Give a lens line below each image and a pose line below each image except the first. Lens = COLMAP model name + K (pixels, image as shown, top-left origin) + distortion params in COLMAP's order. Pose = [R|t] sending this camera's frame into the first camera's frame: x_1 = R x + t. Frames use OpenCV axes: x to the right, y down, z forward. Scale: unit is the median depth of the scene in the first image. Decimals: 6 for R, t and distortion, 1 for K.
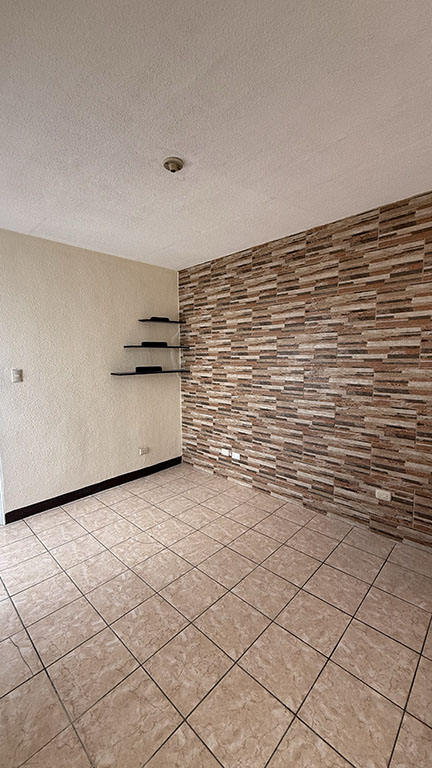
lens RADIAL K [[306.4, 0, 214.6], [0, 306.4, 378.8], [0, 0, 1]] dist [-0.000239, 0.000210]
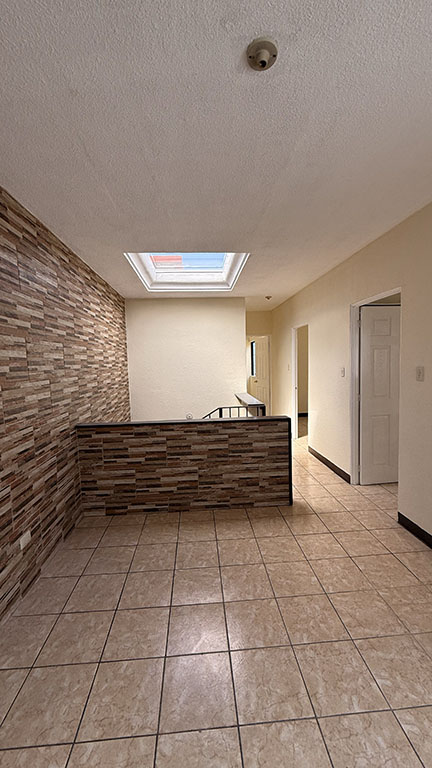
lens RADIAL K [[306.4, 0, 215.5], [0, 306.4, 383.4], [0, 0, 1]] dist [-0.000239, 0.000210]
pose [[-0.743042, -0.015857, 0.669057, -0.277313], [0.083551, 0.989700, 0.116247, -0.062930], [-0.664009, 0.142277, -0.734064, 0.928407]]
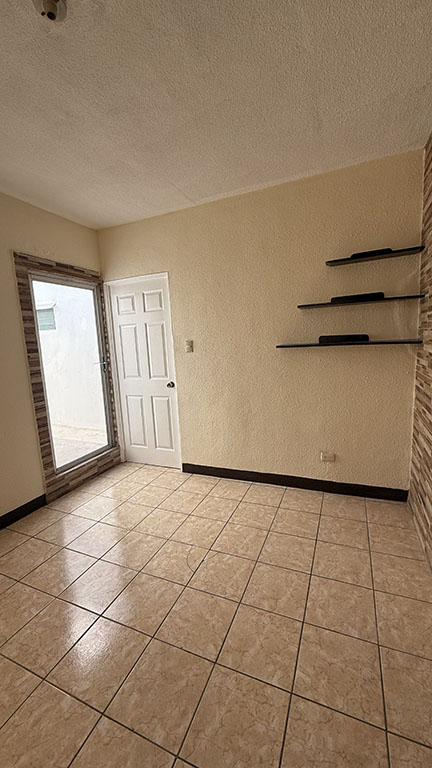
lens RADIAL K [[306.4, 0, 214.4], [0, 306.4, 380.3], [0, 0, 1]] dist [-0.000239, 0.000210]
pose [[0.345205, 0.117378, -0.931158, 0.369941], [-0.020688, 0.992859, 0.117486, -0.017663], [0.938299, -0.021293, 0.345168, 0.620050]]
